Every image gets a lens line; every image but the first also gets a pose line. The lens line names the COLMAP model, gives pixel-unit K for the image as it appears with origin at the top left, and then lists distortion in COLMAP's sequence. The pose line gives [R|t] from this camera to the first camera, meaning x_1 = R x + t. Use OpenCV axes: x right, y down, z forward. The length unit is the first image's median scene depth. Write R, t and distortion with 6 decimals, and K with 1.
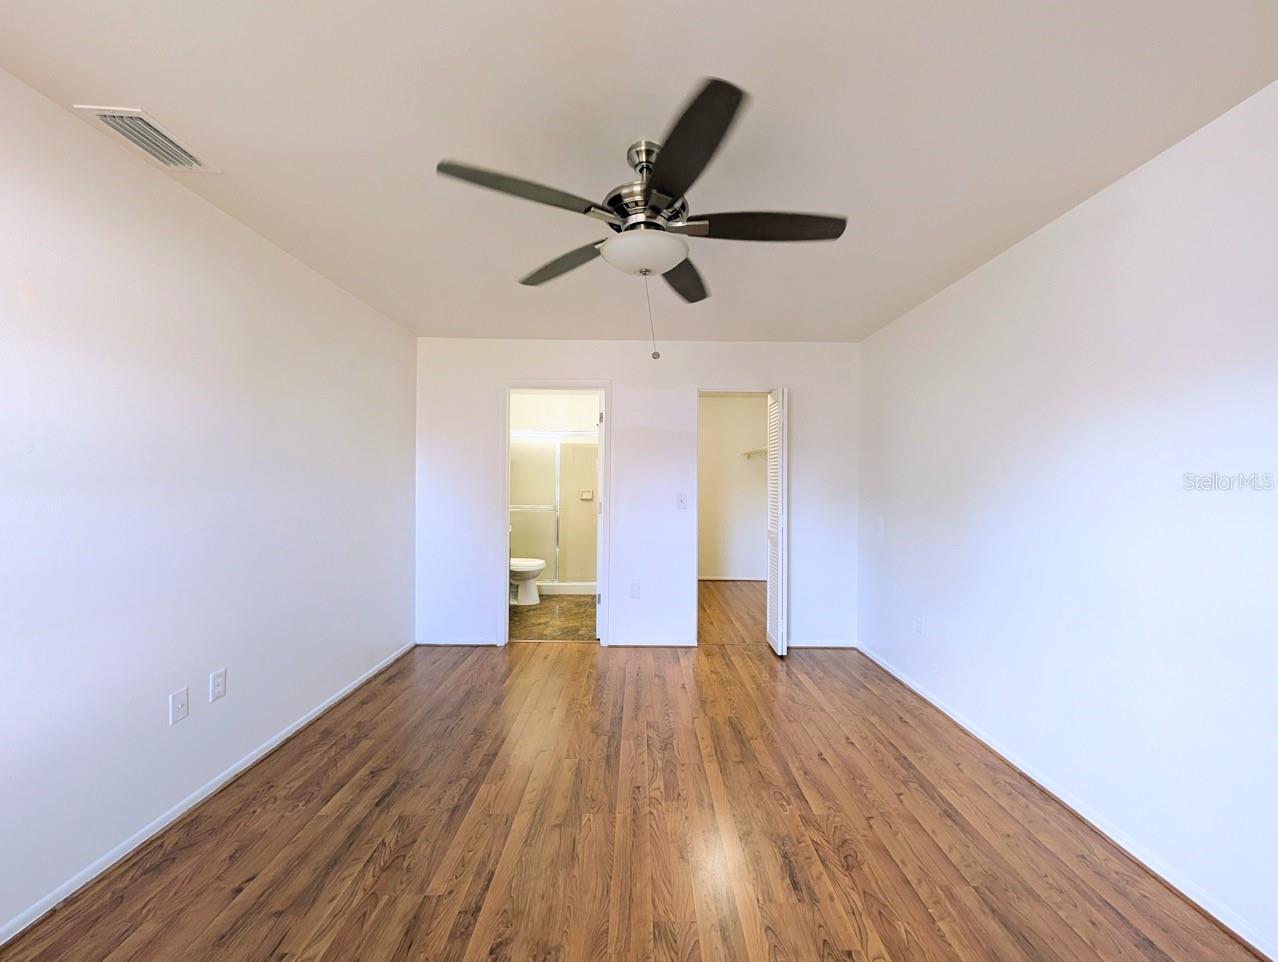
lens RADIAL K [[491.0, 0, 644.4], [0, 491.0, 482.9], [0, 0, 1]] dist [0.002047, -0.000071]
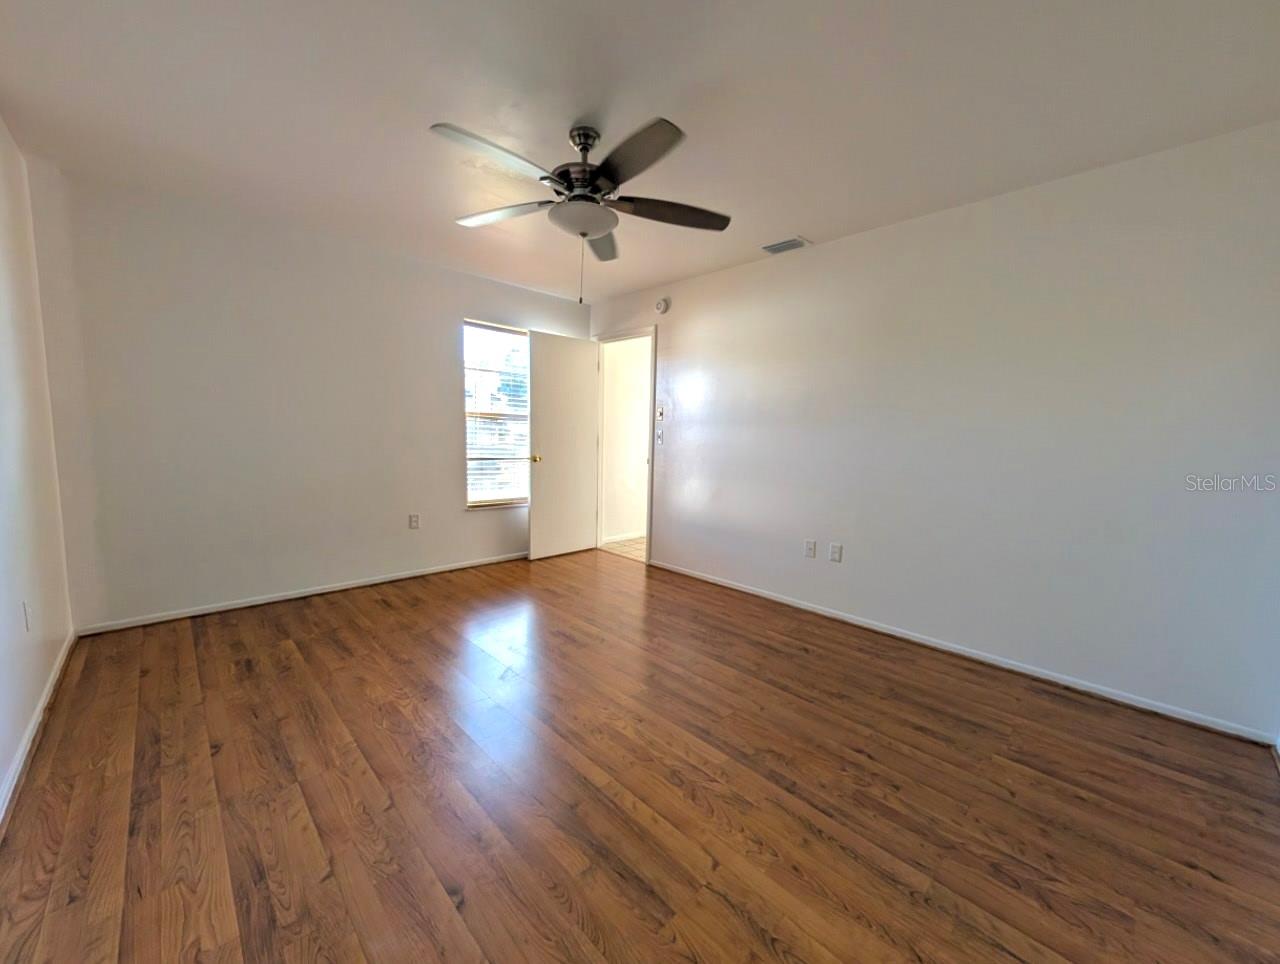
lens RADIAL K [[491.9, 0, 644.5], [0, 491.9, 483.8], [0, 0, 1]] dist [0.001640, 0.000034]
pose [[-0.721847, 0.042303, -0.690759, 0.539211], [-0.032945, 0.994898, 0.095358, 0.054342], [0.691269, 0.091591, -0.716770, 1.416553]]
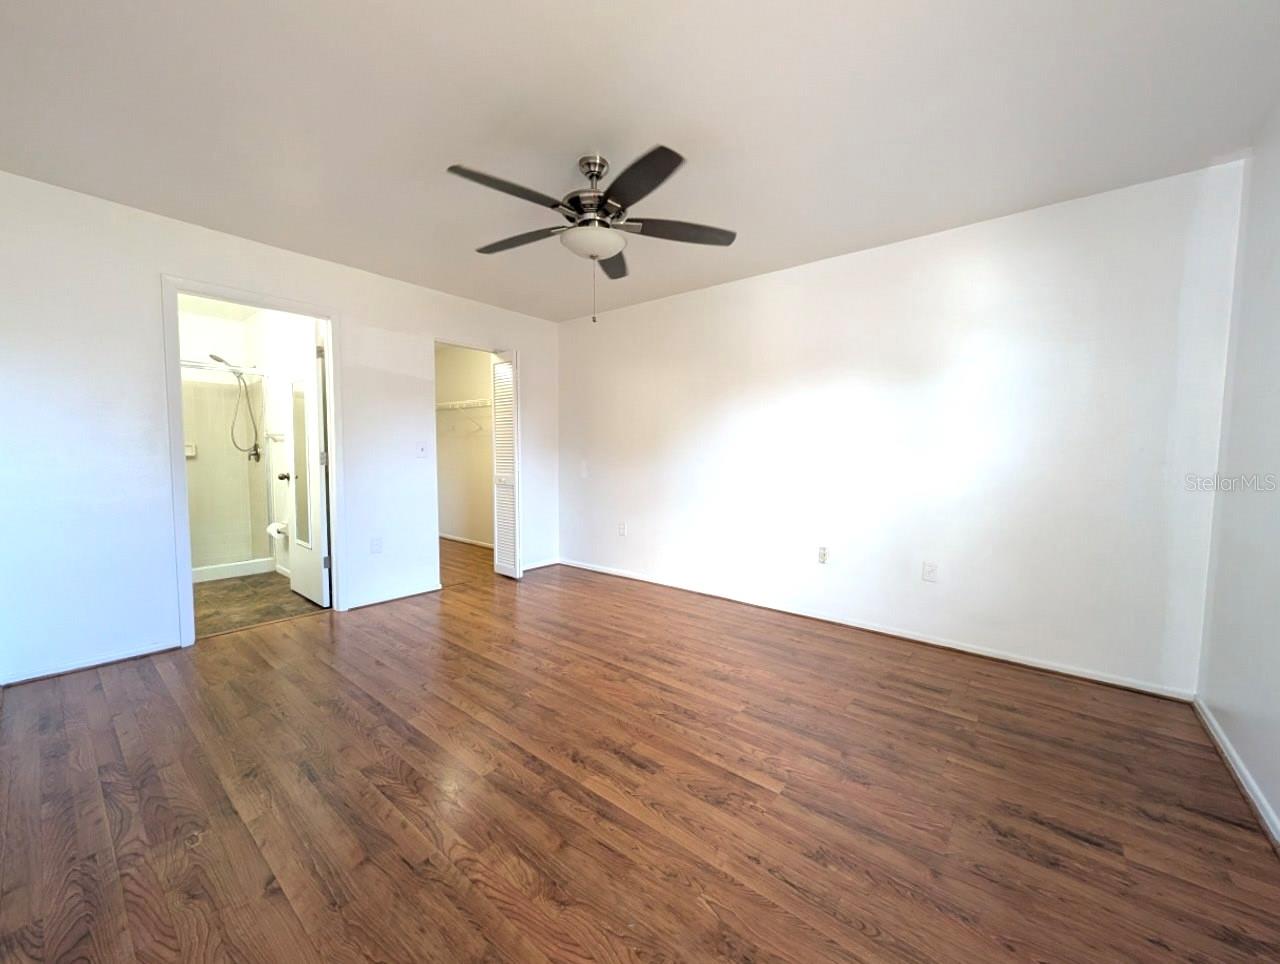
lens RADIAL K [[491.9, 0, 644.5], [0, 491.9, 483.8], [0, 0, 1]] dist [0.001640, 0.000034]
pose [[0.637615, -0.053821, 0.768473, -0.655737], [-0.000083, 0.997552, 0.069933, 0.057186], [-0.770355, -0.044654, 0.636049, 0.017271]]
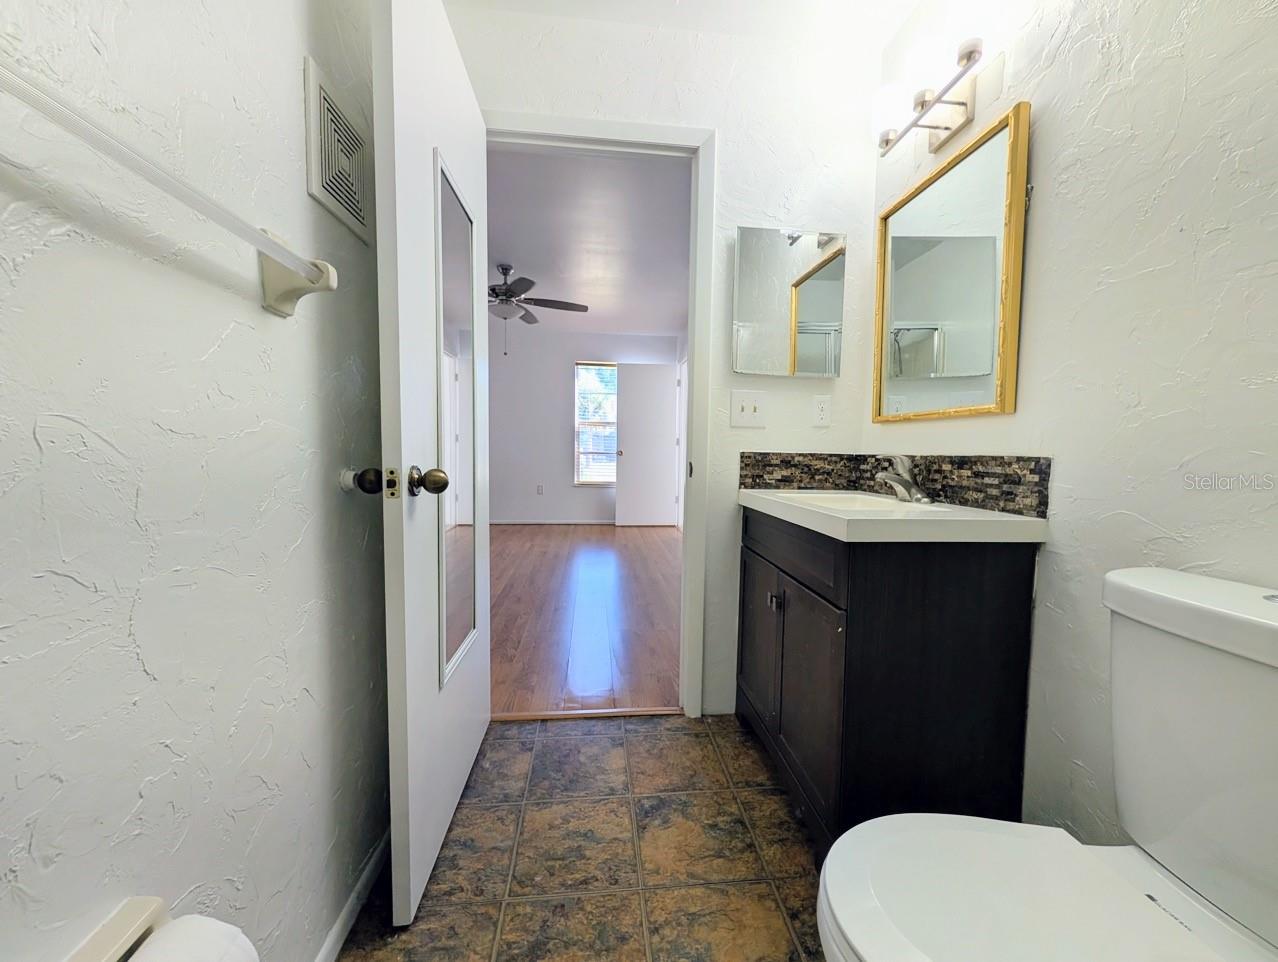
lens RADIAL K [[491.0, 0, 644.4], [0, 491.0, 482.9], [0, 0, 1]] dist [0.002047, -0.000071]
pose [[-0.995625, -0.018027, -0.091682, -0.316031], [-0.024648, 0.997128, 0.071609, 0.115624], [0.090128, 0.073556, -0.993210, 2.373582]]
